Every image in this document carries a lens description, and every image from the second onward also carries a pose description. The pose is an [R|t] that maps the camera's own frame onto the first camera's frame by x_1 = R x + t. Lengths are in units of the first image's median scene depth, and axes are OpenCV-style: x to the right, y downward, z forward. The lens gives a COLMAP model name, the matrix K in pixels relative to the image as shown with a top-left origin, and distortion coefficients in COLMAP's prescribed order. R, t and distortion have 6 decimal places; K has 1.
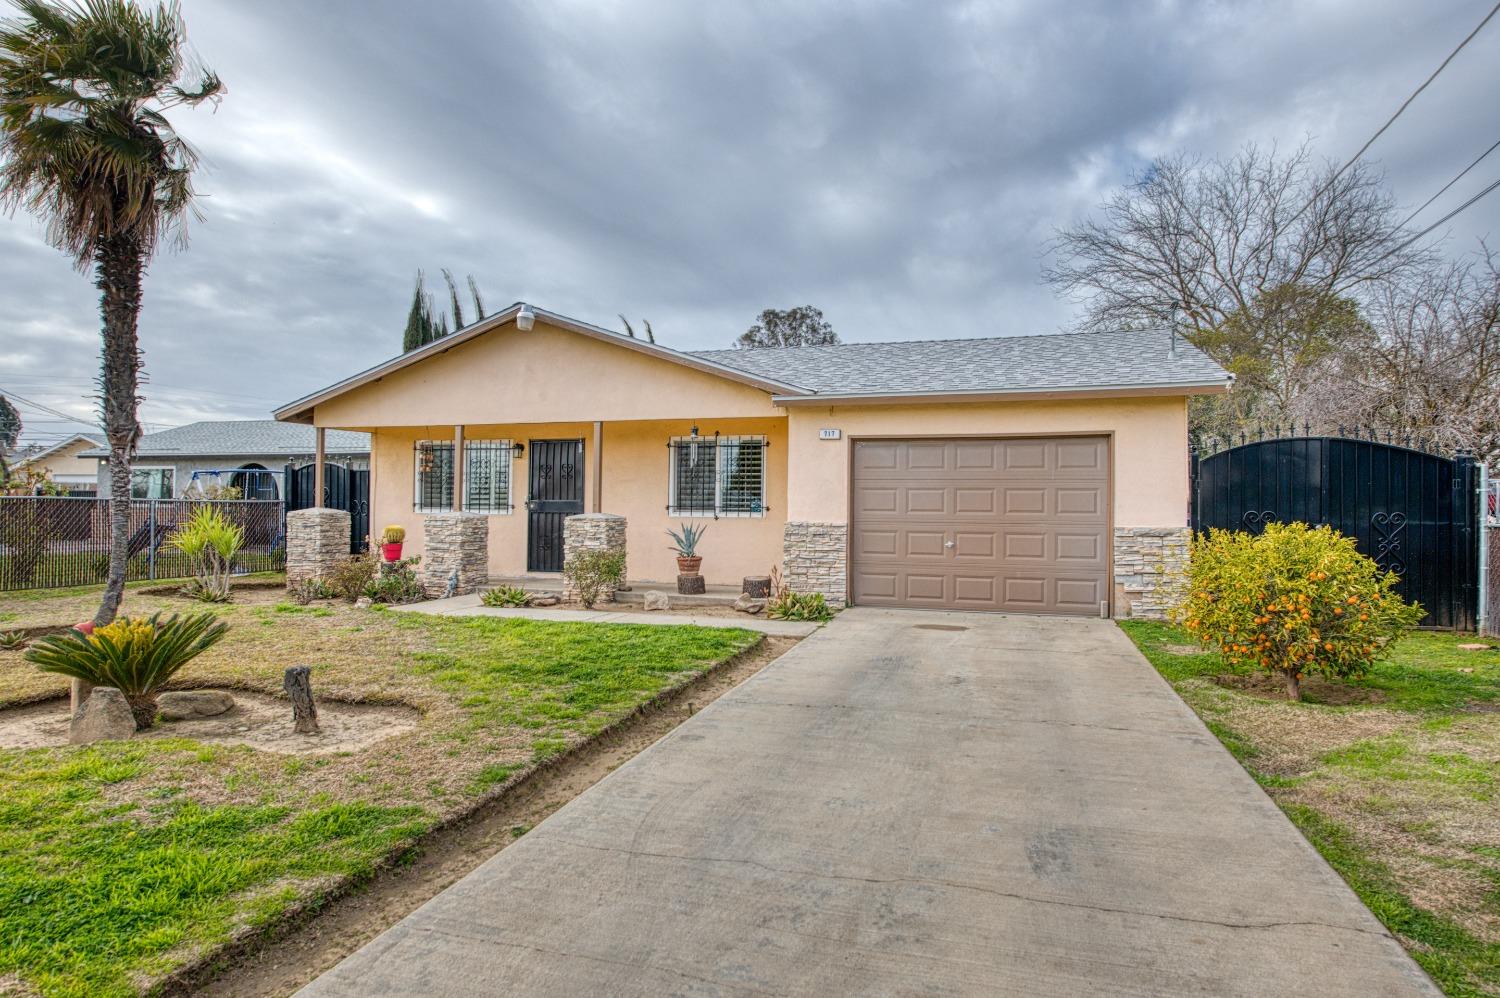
lens RADIAL K [[947.0, 0, 747.7], [0, 947.0, 504.2], [0, 0, 1]] dist [0.023955, -0.001368]
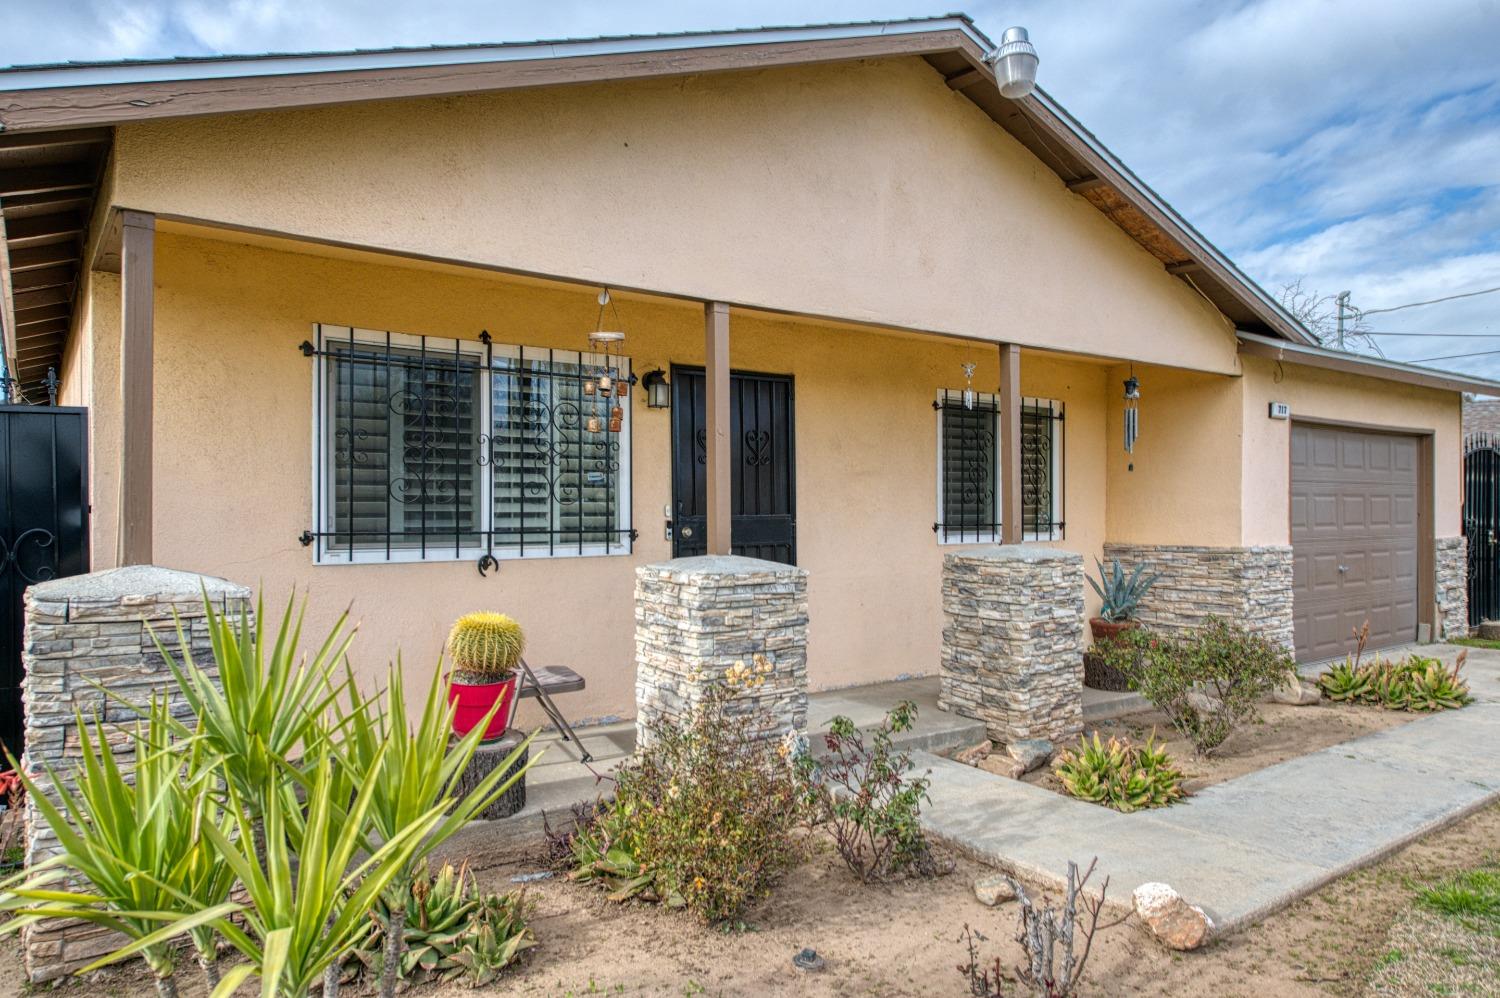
lens RADIAL K [[1034.8, 0, 740.9], [0, 1034.8, 501.6], [0, 0, 1]] dist [0.004389, 0.000981]
pose [[0.551304, -0.004582, 0.834292, -0.603919], [0.002737, 0.999989, 0.003683, -0.012605], [-0.834300, 0.000253, 0.551311, 0.780465]]
